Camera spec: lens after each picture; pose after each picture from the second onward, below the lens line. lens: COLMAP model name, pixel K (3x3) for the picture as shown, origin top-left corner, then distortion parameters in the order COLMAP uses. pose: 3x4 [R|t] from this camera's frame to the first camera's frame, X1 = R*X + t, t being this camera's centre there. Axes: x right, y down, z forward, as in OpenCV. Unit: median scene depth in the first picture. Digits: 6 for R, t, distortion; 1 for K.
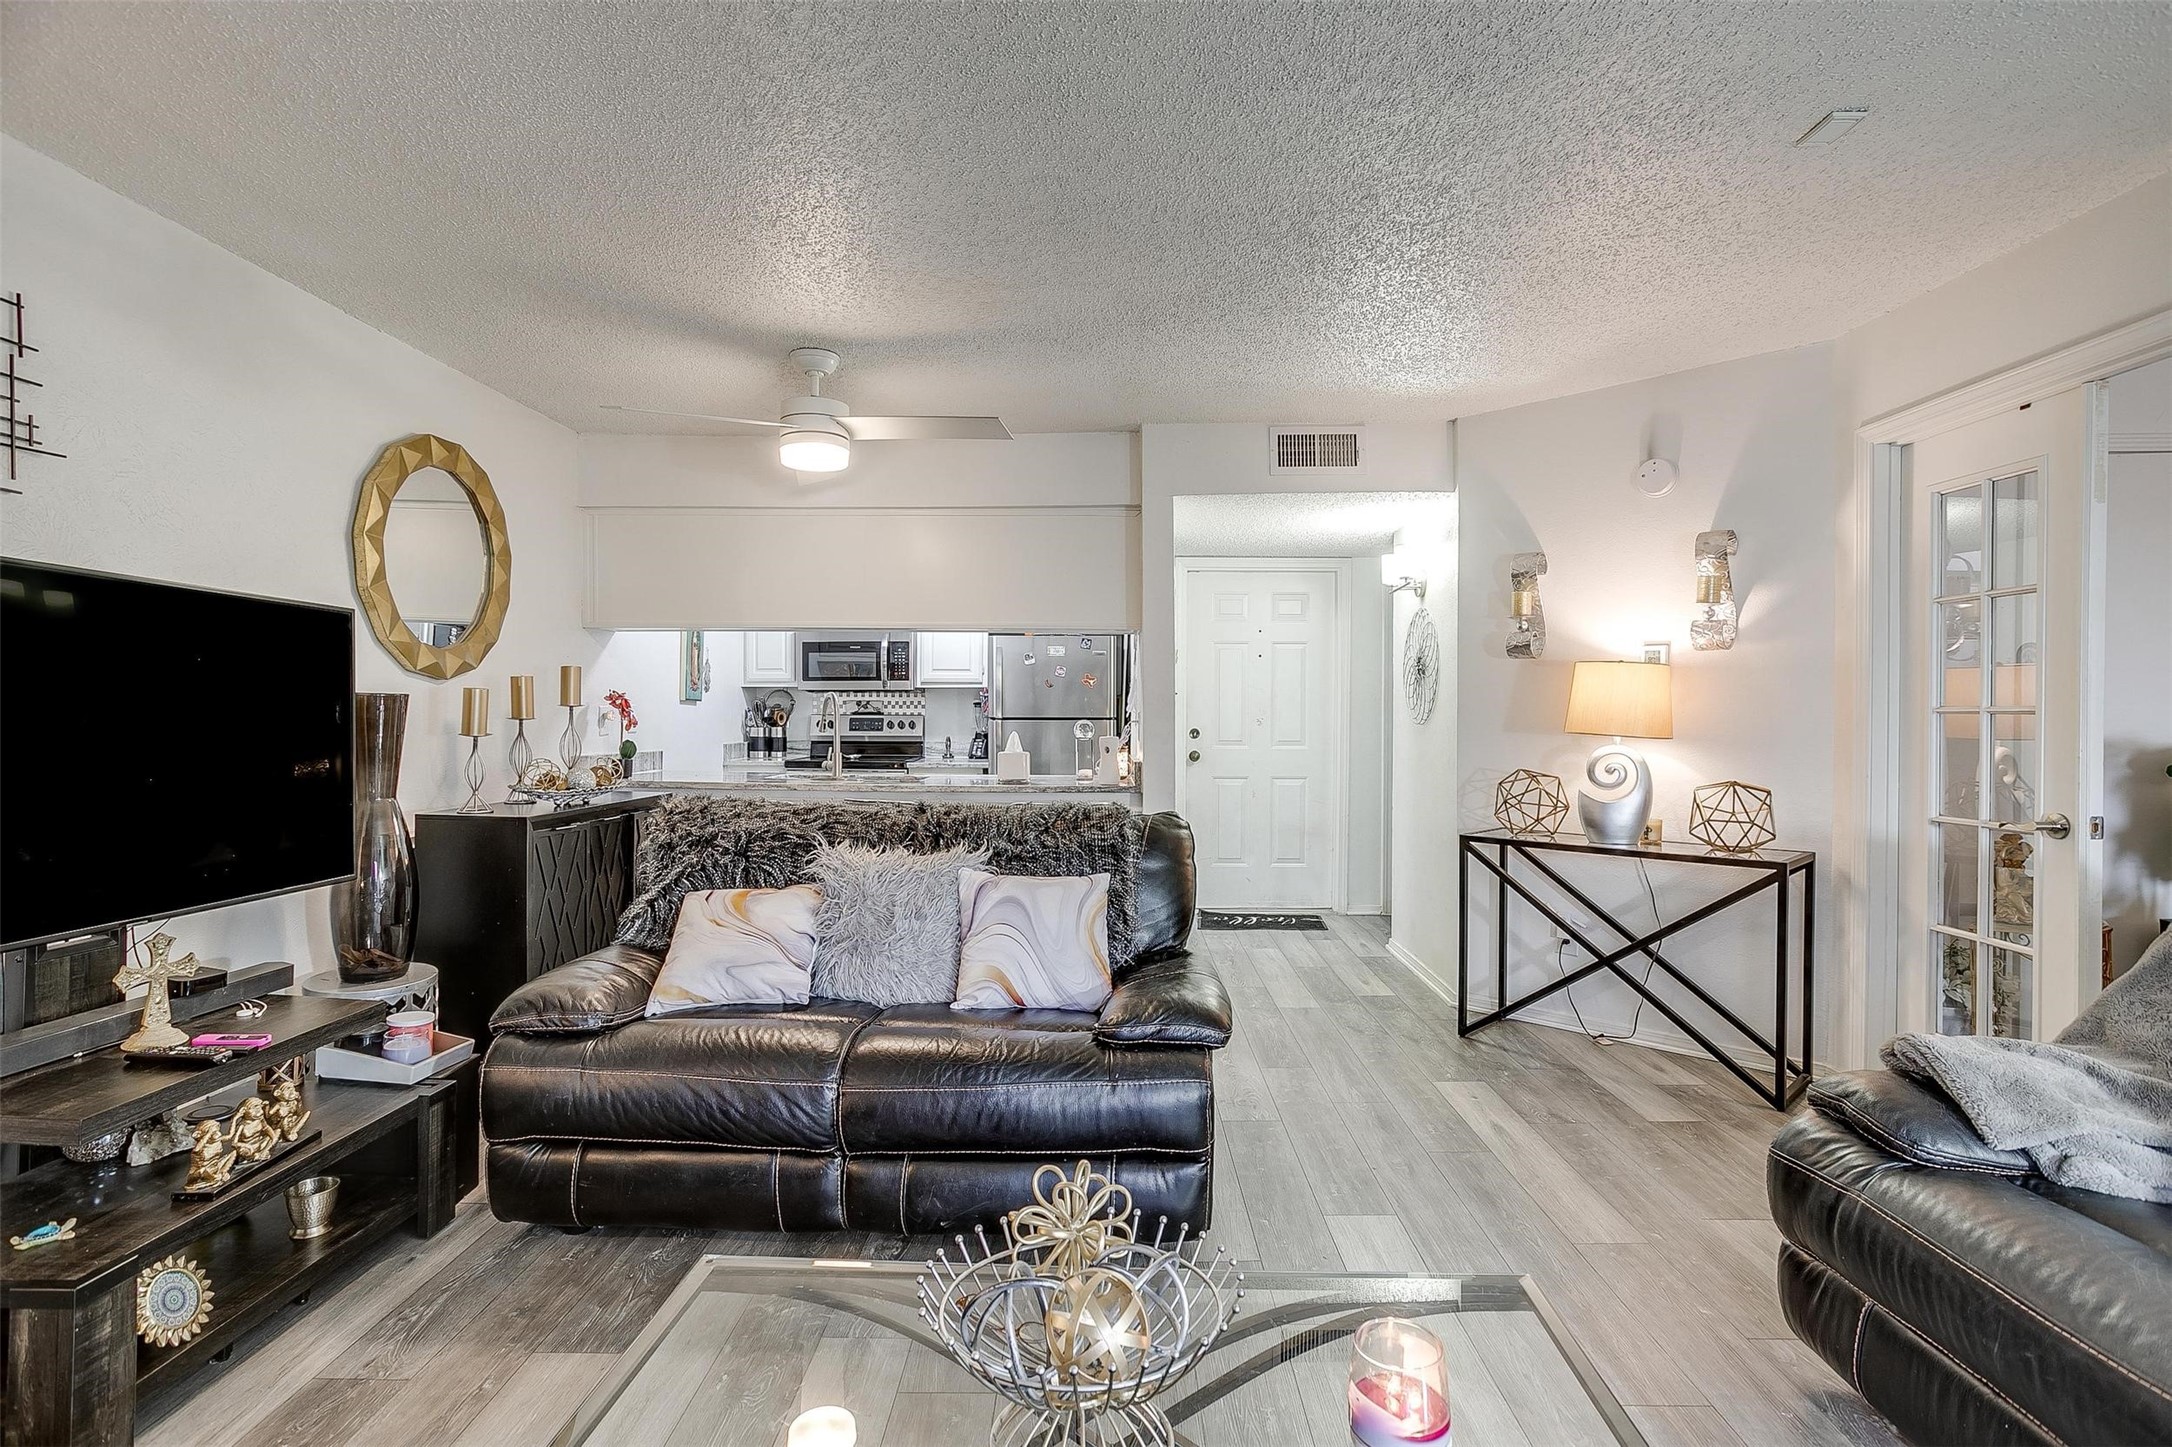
lens RADIAL K [[1064.3, 0, 1086.0], [0, 1064.3, 723.5], [0, 0, 1]] dist [-0.054134, 0.034604]
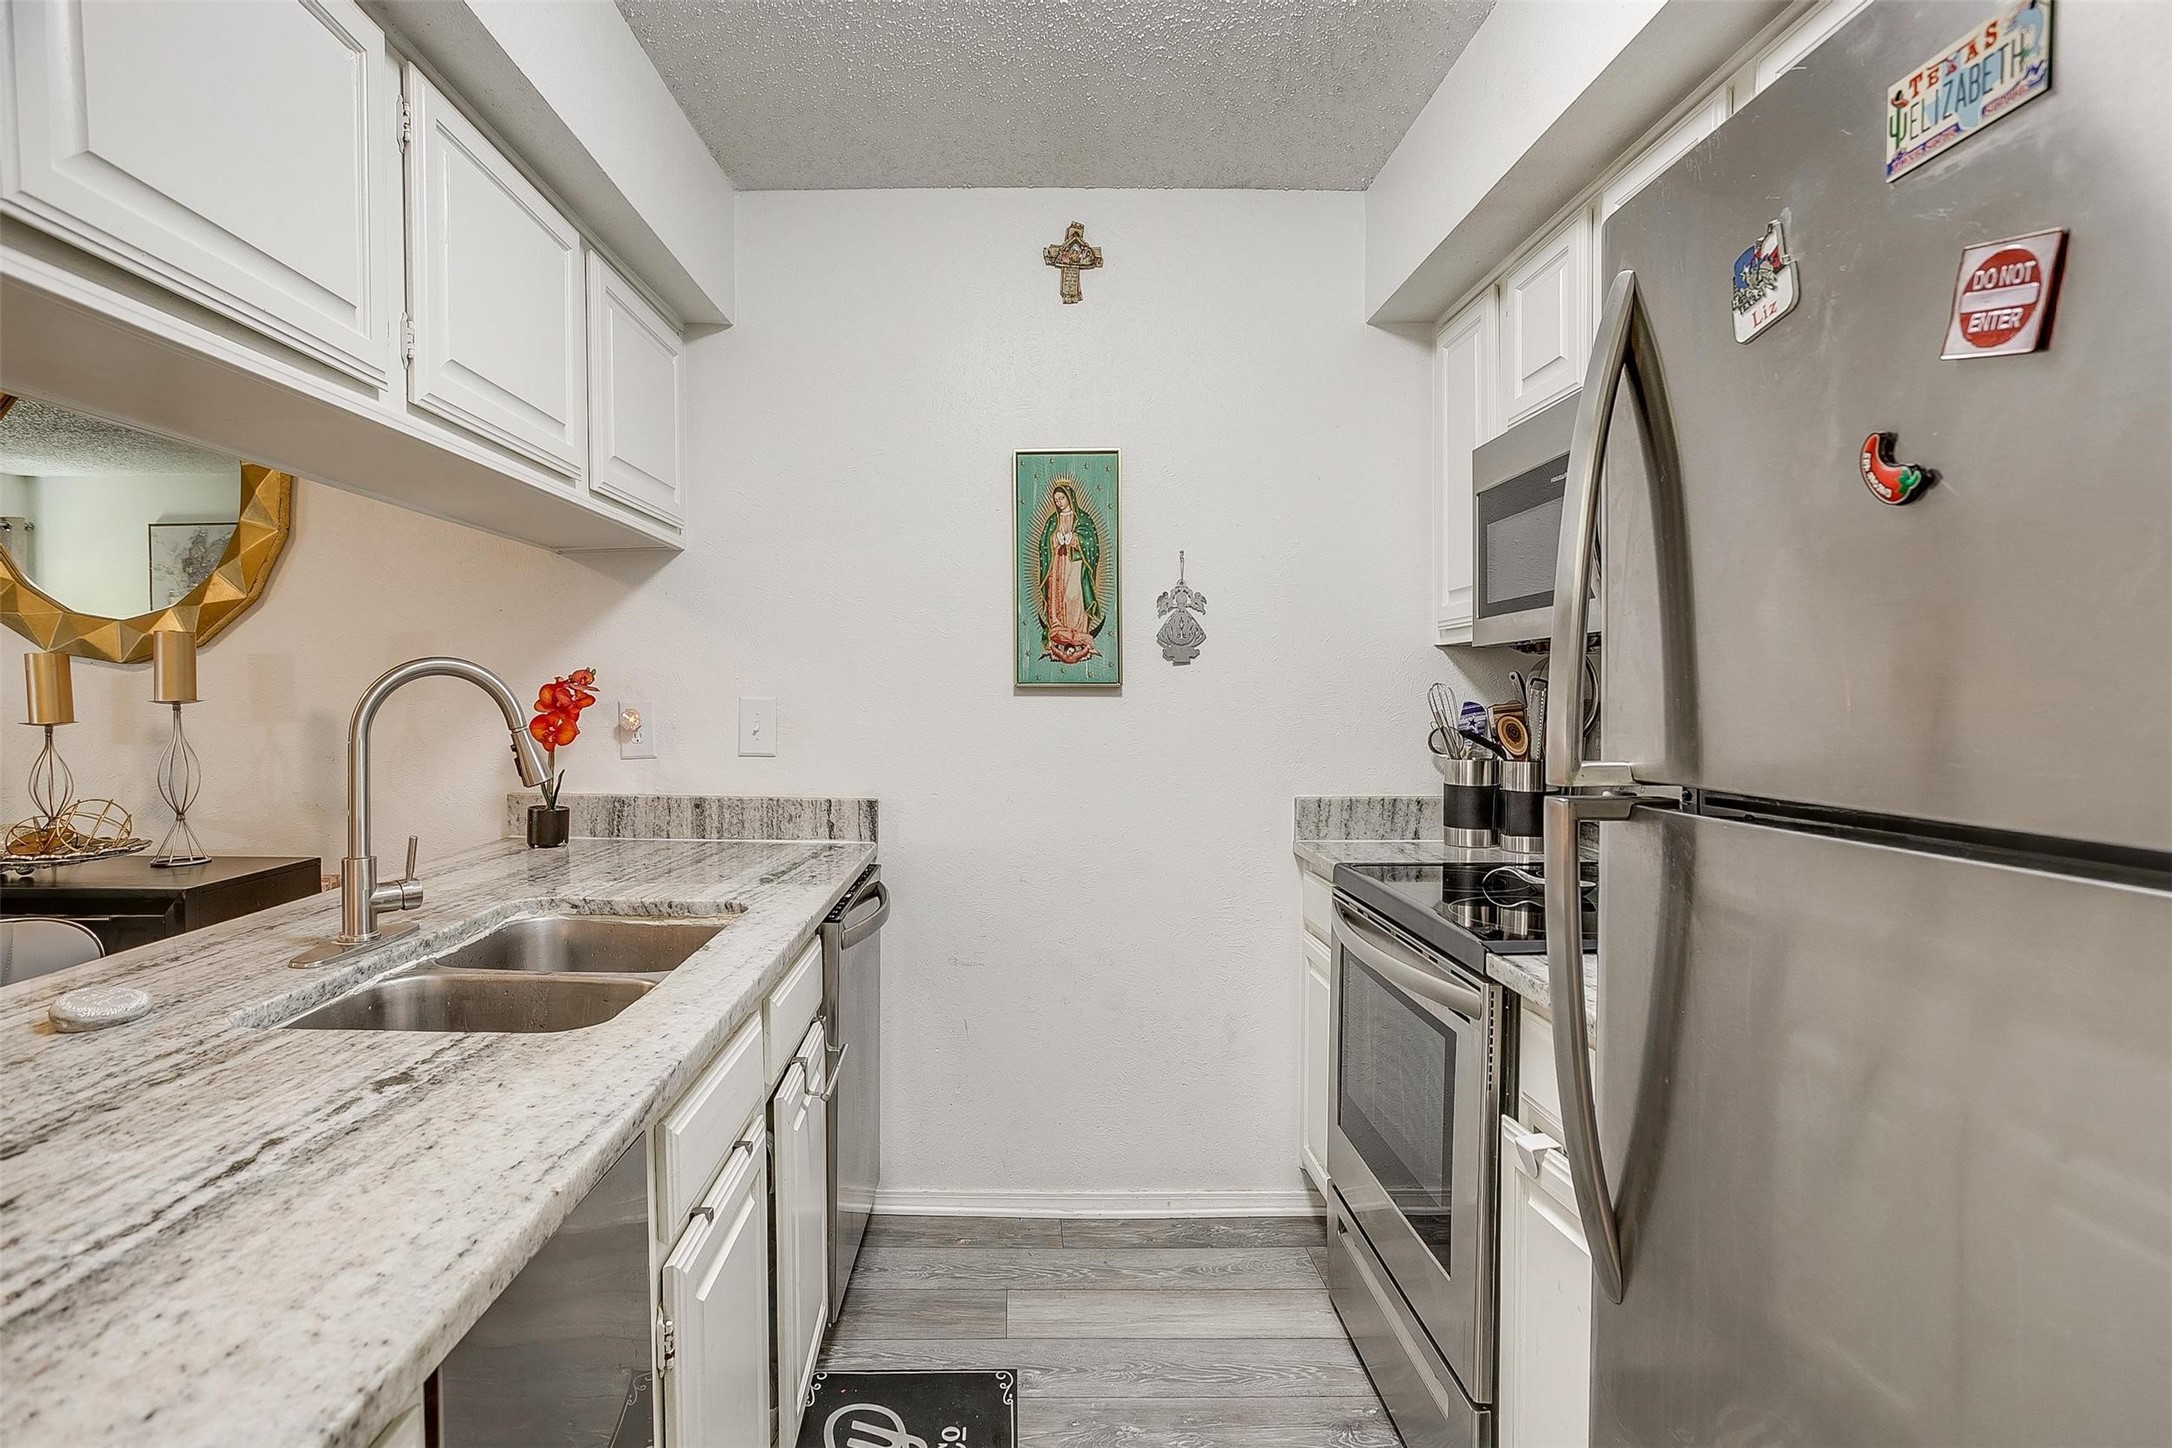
lens RADIAL K [[1134.6, 0, 990.5], [0, 1134.6, 718.9], [0, 0, 1]] dist [-0.044213, 0.045842]
pose [[-0.000036, 0.017937, -0.999839, 0.122179], [-0.012622, 0.999759, 0.017936, -0.027473], [0.999920, 0.012620, 0.000191, 1.615244]]
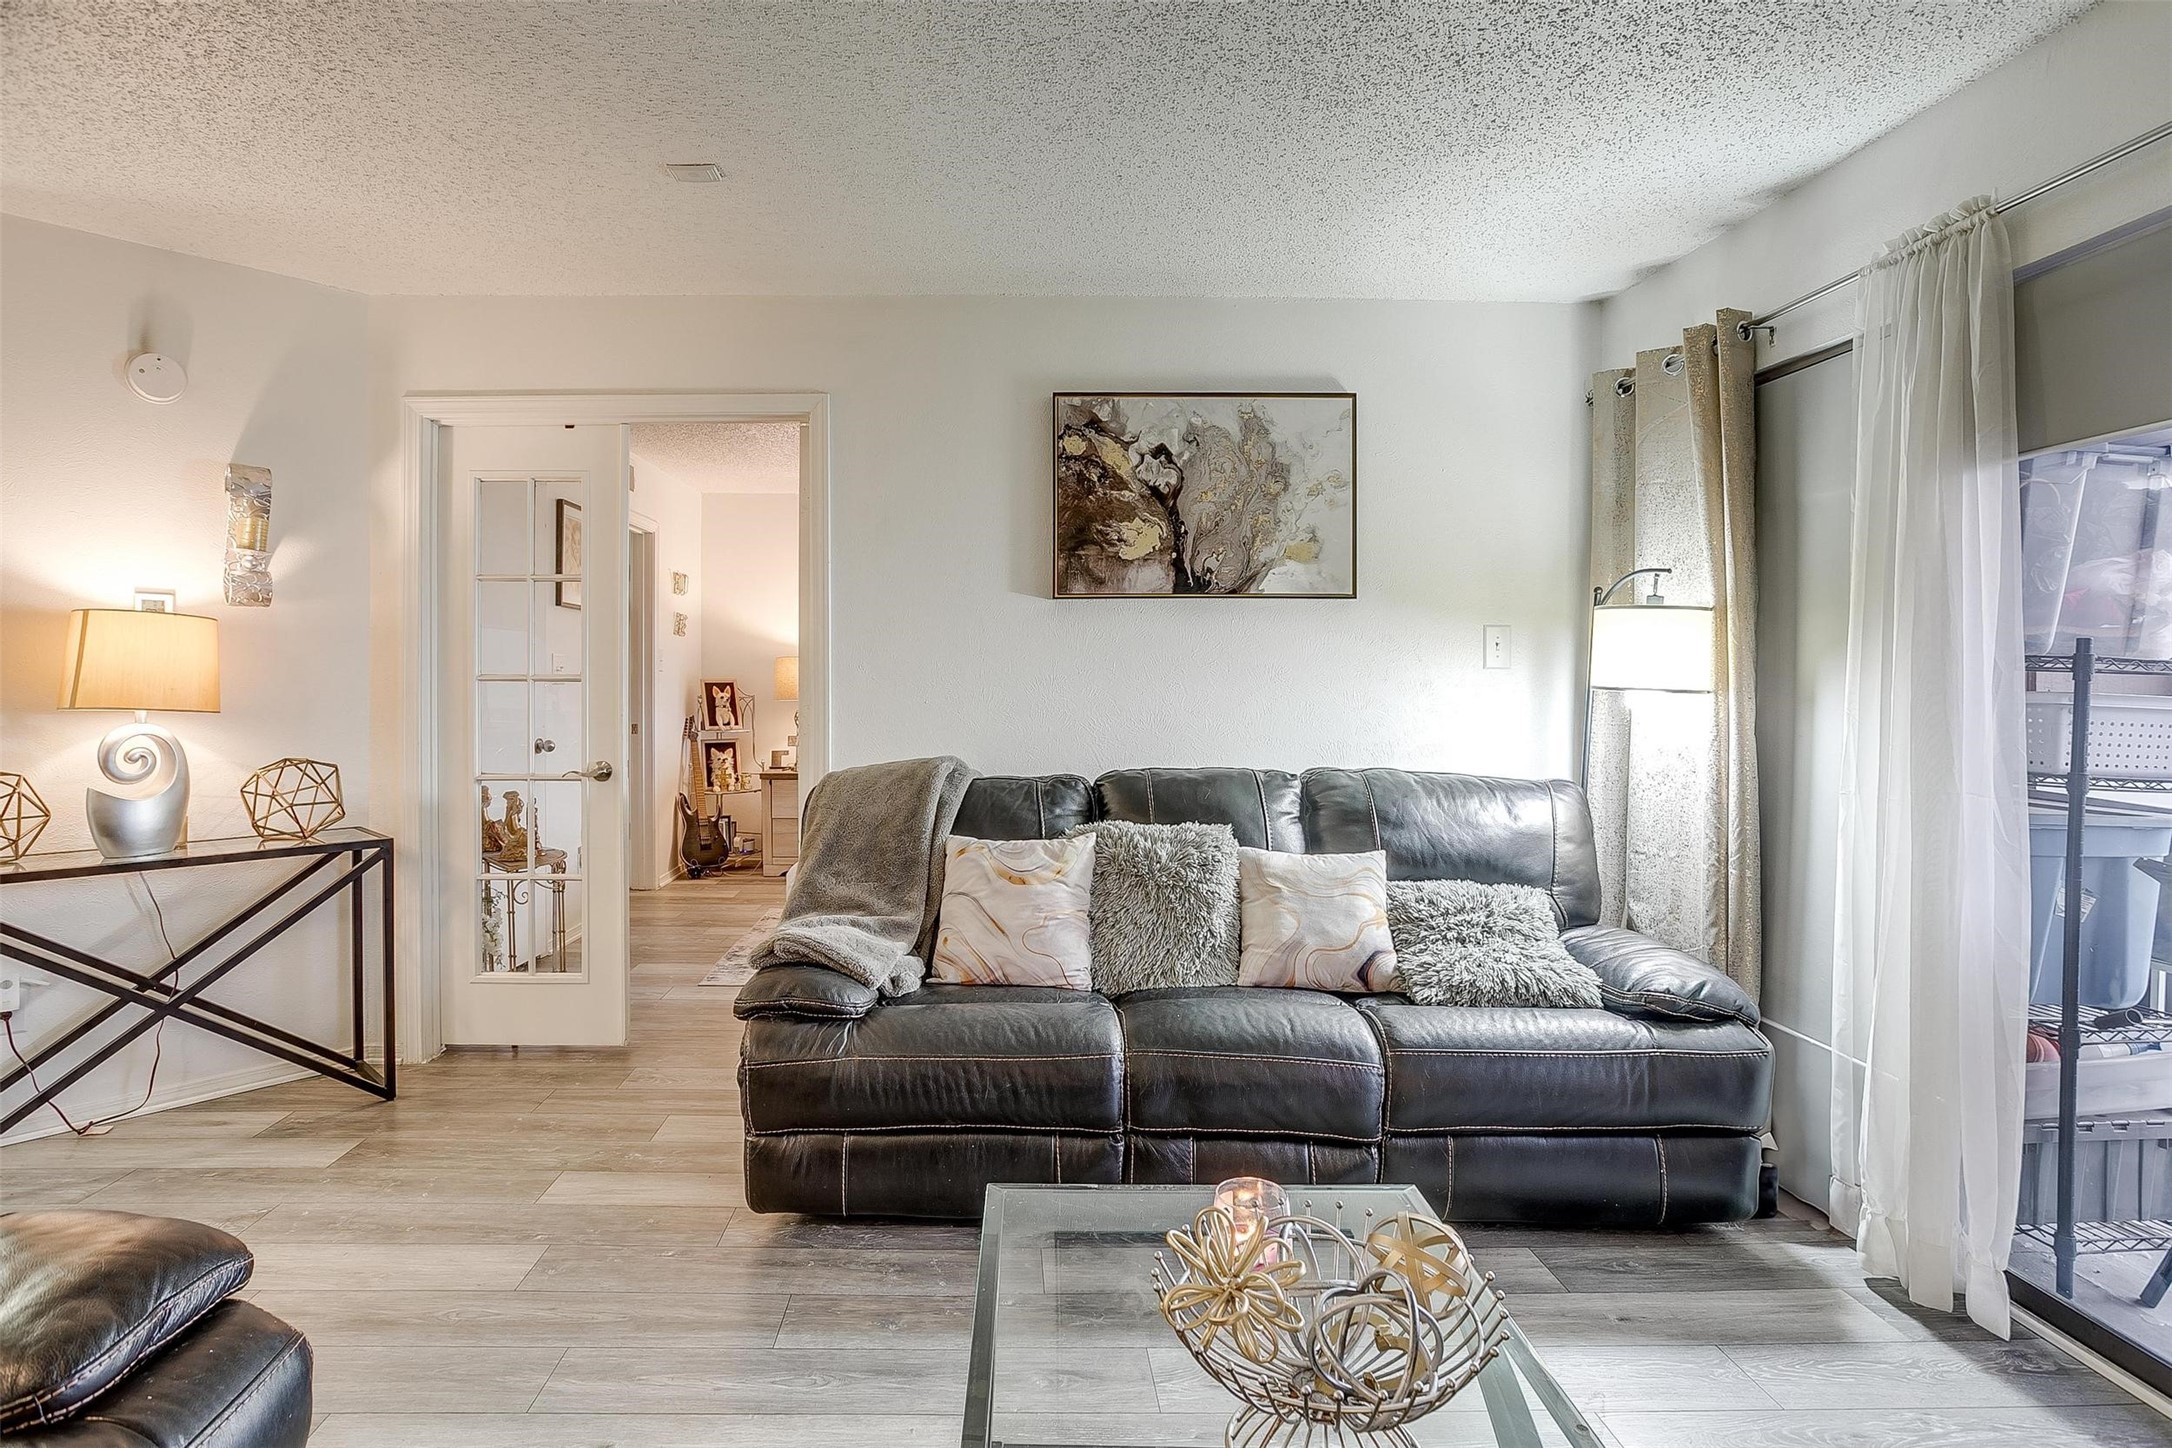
lens RADIAL K [[1114.7, 0, 1012.9], [0, 1114.7, 692.7], [0, 0, 1]] dist [-0.041248, 0.031648]
pose [[-0.018628, -0.012695, 0.999746, -0.306290], [0.009362, 0.999873, 0.012872, -0.006090], [-0.999783, 0.009599, -0.018507, 0.406175]]
